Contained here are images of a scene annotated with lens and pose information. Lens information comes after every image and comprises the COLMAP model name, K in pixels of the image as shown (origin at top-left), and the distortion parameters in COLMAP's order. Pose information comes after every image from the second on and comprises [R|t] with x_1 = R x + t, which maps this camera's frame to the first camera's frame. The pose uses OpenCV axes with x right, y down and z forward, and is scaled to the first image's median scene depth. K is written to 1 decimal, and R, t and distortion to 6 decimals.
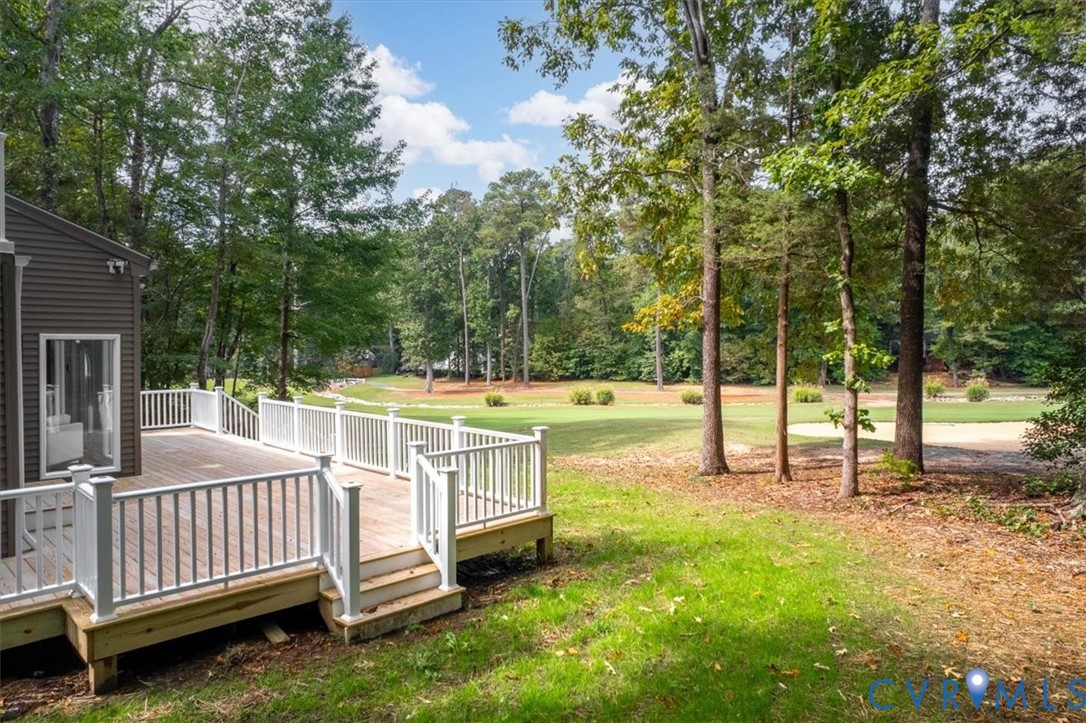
lens RADIAL K [[690.6, 0, 543.0], [0, 690.6, 361.5], [0, 0, 1]] dist [-0.075642, 0.064610]
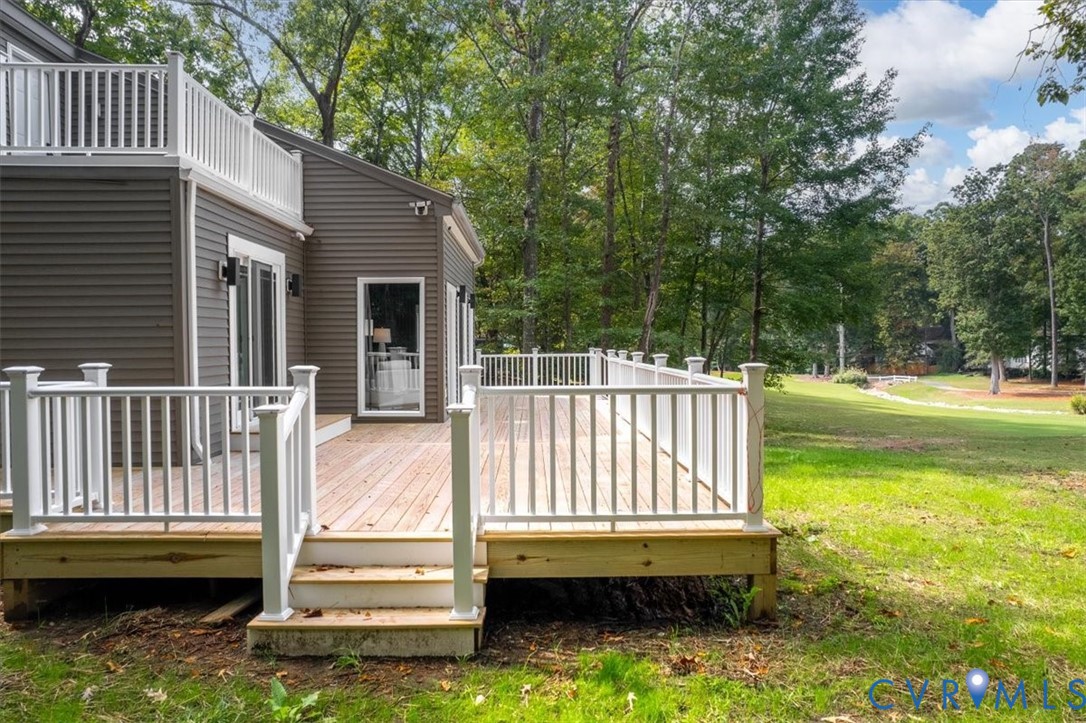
lens RADIAL K [[690.6, 0, 543.0], [0, 690.6, 361.5], [0, 0, 1]] dist [-0.075642, 0.064610]
pose [[0.715945, 0.014233, -0.698012, 0.268458], [-0.011722, 0.999896, 0.008365, 0.098233], [0.698058, 0.002193, 0.716038, 0.553518]]
